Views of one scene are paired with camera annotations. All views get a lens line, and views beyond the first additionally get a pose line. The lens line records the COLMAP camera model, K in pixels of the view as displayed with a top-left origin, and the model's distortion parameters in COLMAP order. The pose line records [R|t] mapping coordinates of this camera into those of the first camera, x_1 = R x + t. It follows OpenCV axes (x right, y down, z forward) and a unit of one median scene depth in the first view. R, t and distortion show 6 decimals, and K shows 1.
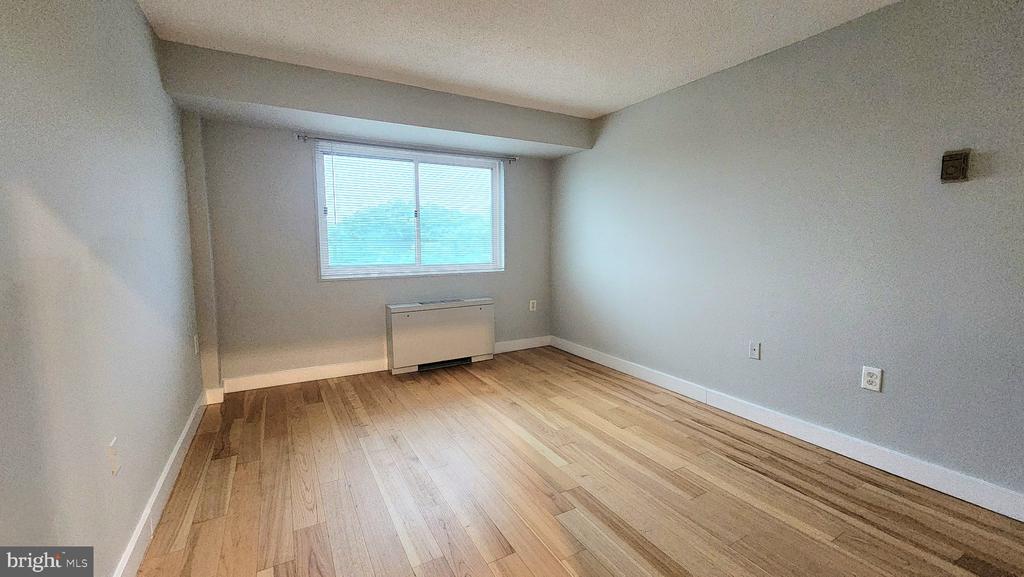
lens RADIAL K [[420.6, 0, 516.5], [0, 420.6, 285.1], [0, 0, 1]] dist [-0.000555, 0.000394]
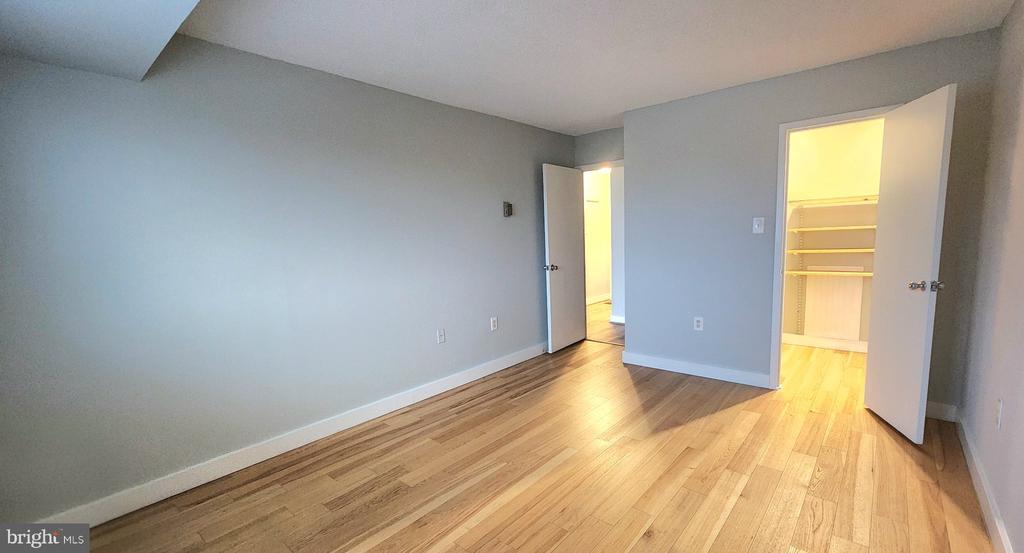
lens RADIAL K [[437.9, 0, 515.5], [0, 437.9, 299.3], [0, 0, 1]] dist [0.000101, 0.000025]
pose [[-0.336669, -0.120642, 0.933862, -0.729044], [0.140084, 0.974305, 0.176369, -0.155413], [-0.931144, 0.190198, -0.311119, 1.186805]]
